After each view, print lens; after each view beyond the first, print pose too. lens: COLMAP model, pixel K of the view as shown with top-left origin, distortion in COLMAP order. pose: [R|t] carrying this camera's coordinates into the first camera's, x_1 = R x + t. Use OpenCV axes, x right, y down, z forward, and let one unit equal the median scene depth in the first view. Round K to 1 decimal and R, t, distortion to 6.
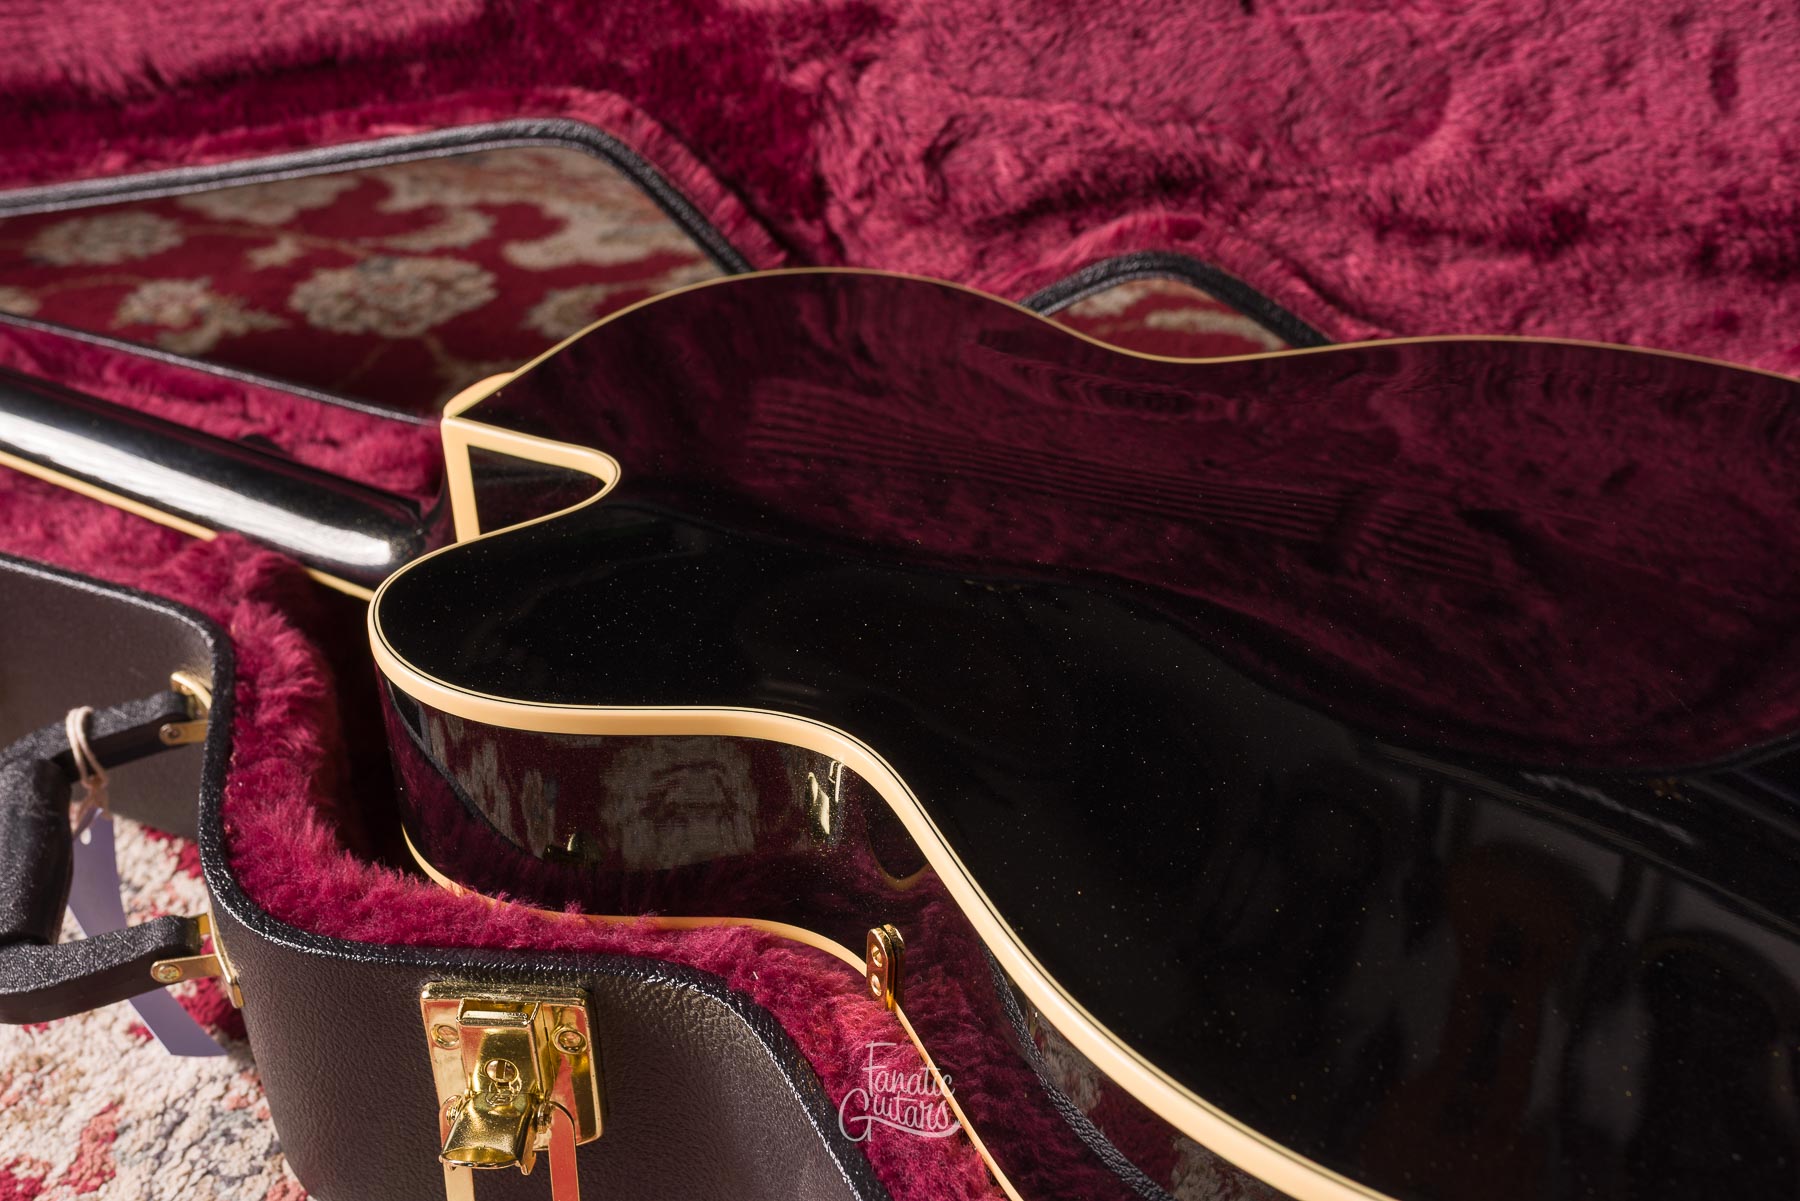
lens RADIAL K [[1769.2, 0, 900.7], [0, 1769.2, 601.5], [0, 0, 1]] dist [-0.001301, 0.005005]
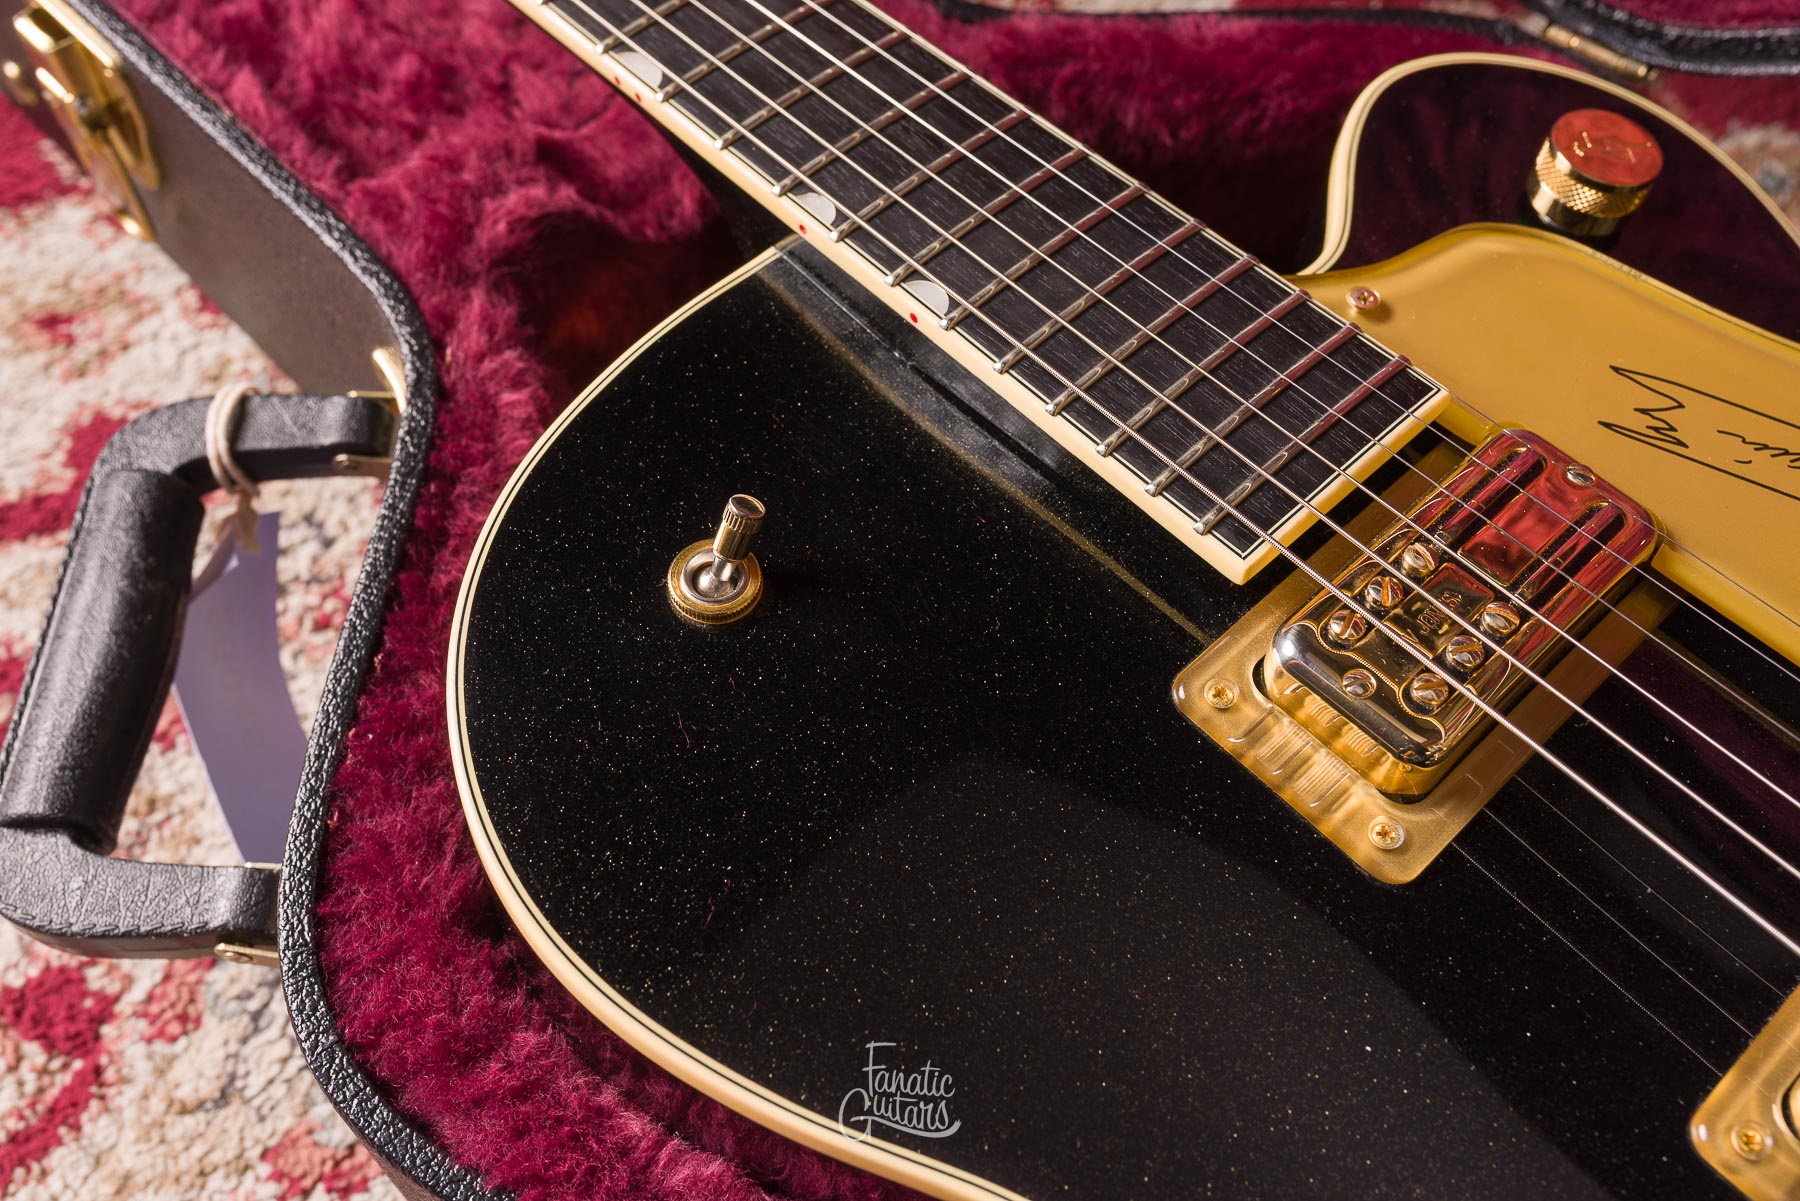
lens RADIAL K [[1803.7, 0, 903.3], [0, 1803.7, 600.4], [0, 0, 1]] dist [0.008056, -0.010455]
pose [[0.933893, 0.330820, -0.135652, -0.089900], [-0.235313, 0.854313, 0.463440, -0.219934], [0.269204, -0.400883, 0.875684, 0.375563]]
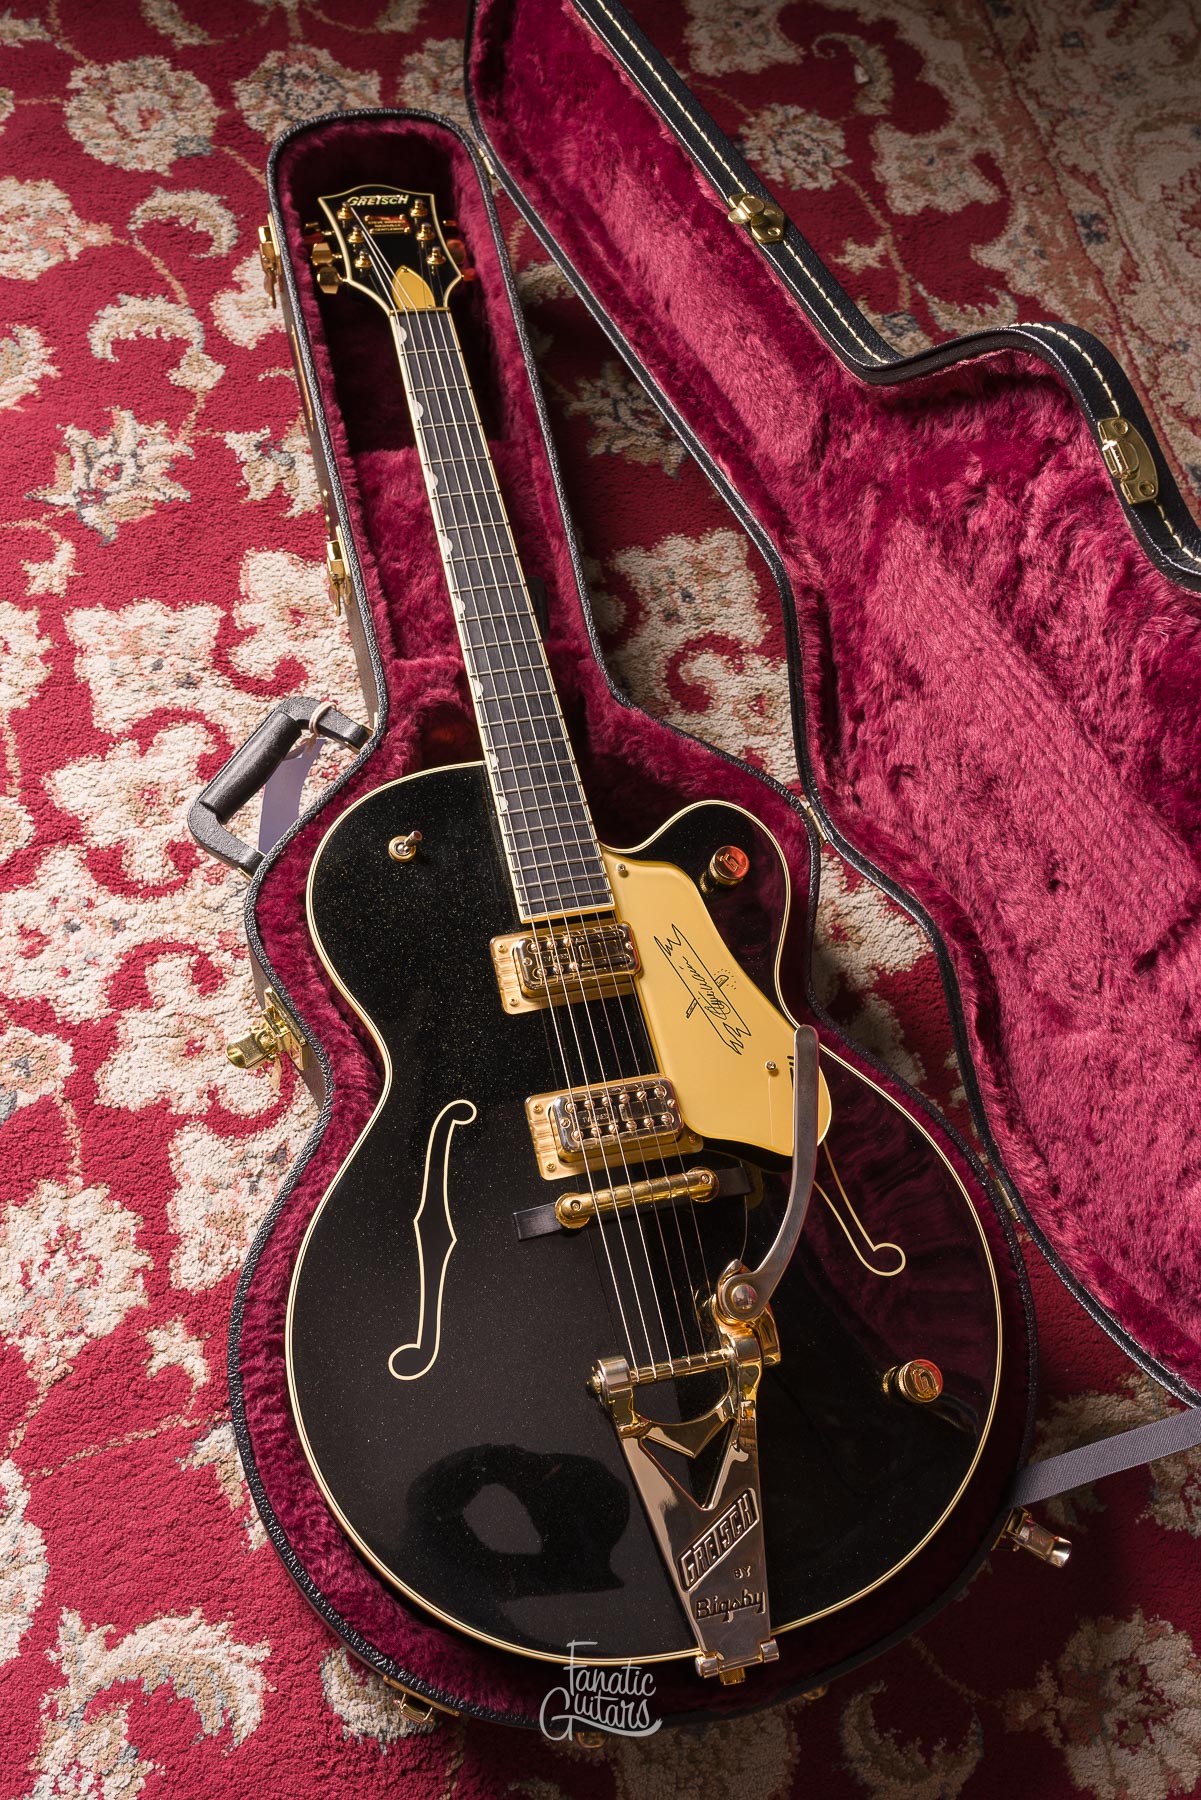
lens RADIAL K [[1712.7, 0, 600.2], [0, 1712.7, 898.5], [0, 0, 1]] dist [-0.000343, -0.004770]
pose [[0.615233, 0.753388, -0.232151, 0.304306], [-0.521783, 0.609895, 0.596464, -0.989118], [0.590957, -0.245833, 0.768333, -0.325266]]
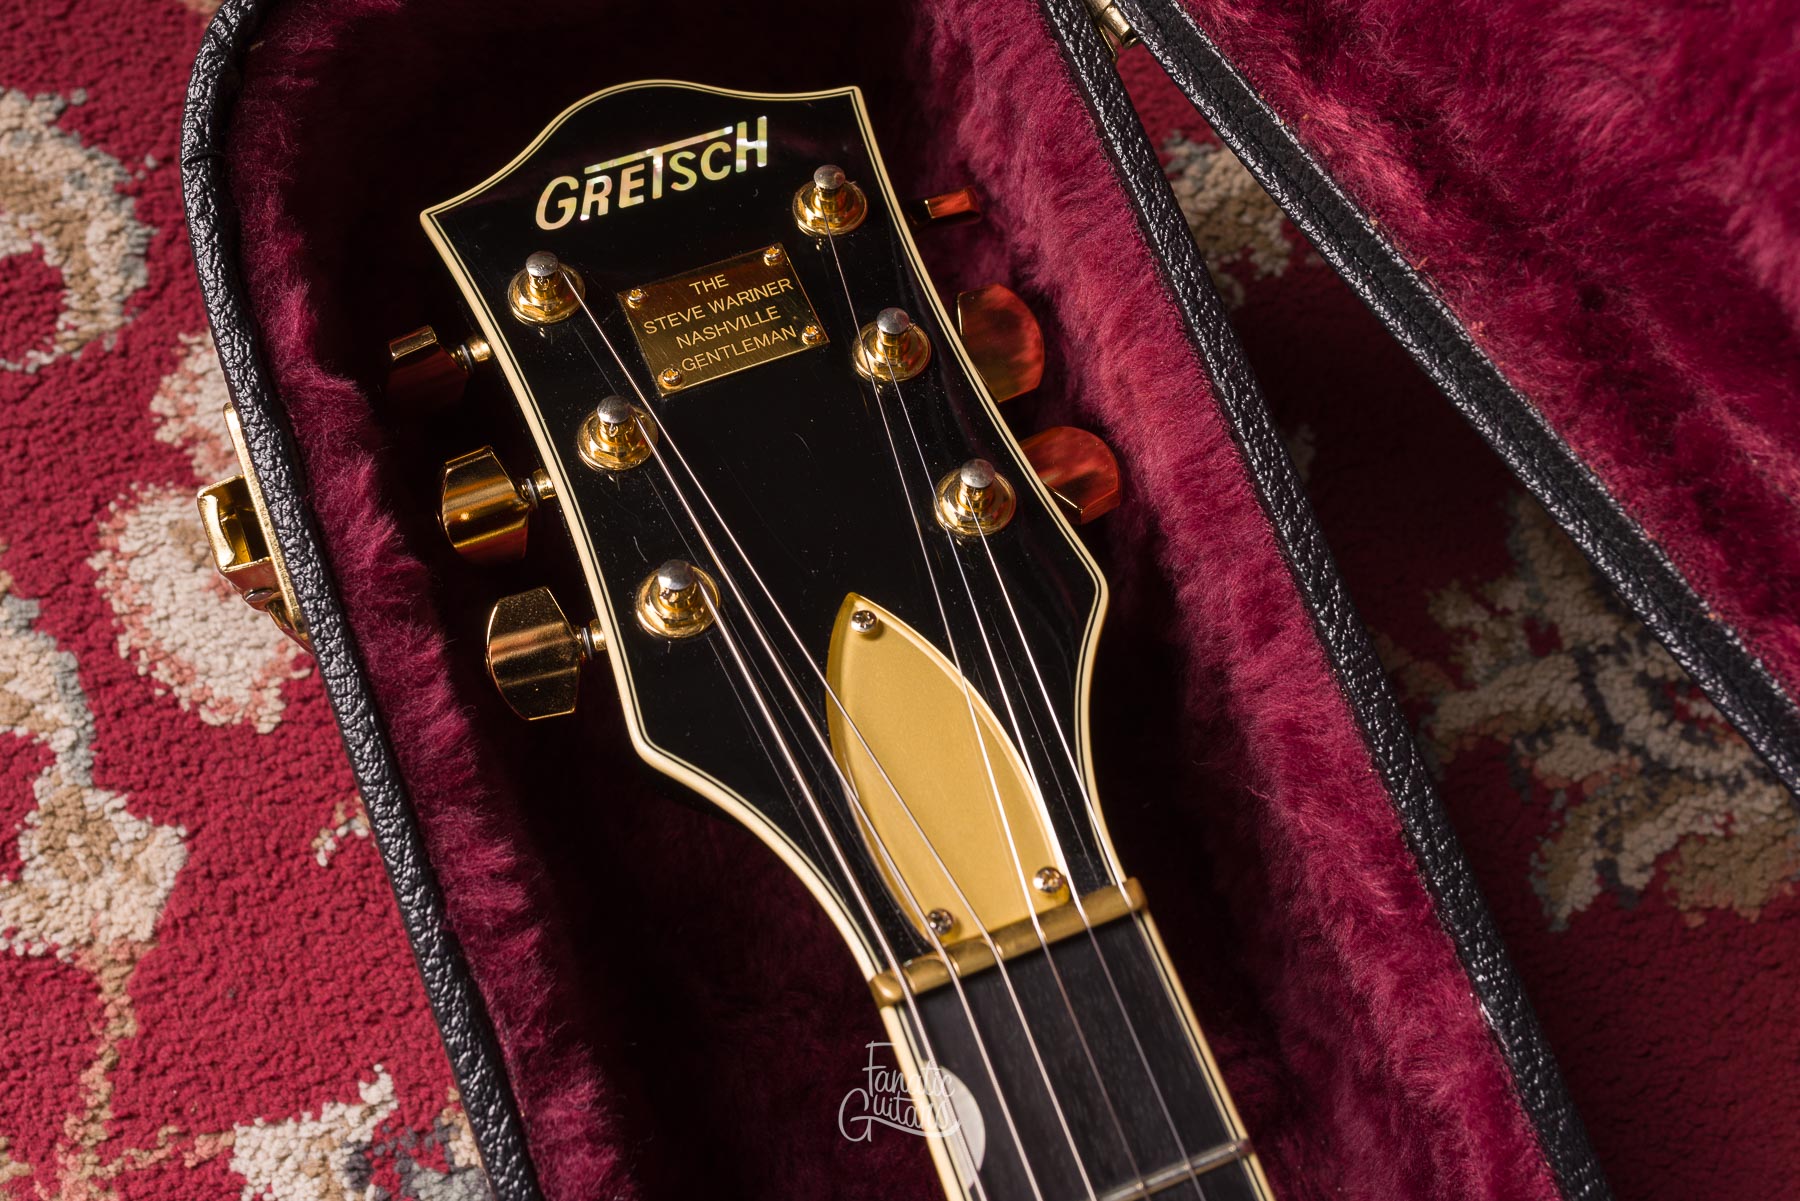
lens RADIAL K [[2149.5, 0, 822.7], [0, 2149.5, 497.9], [0, 0, 1]] dist [0.006653, -0.020750]
pose [[0.719566, 0.678396, -0.148335, -0.735165], [-0.414375, 0.590878, 0.692211, -0.556505], [0.557241, -0.436626, 0.706286, 0.796725]]
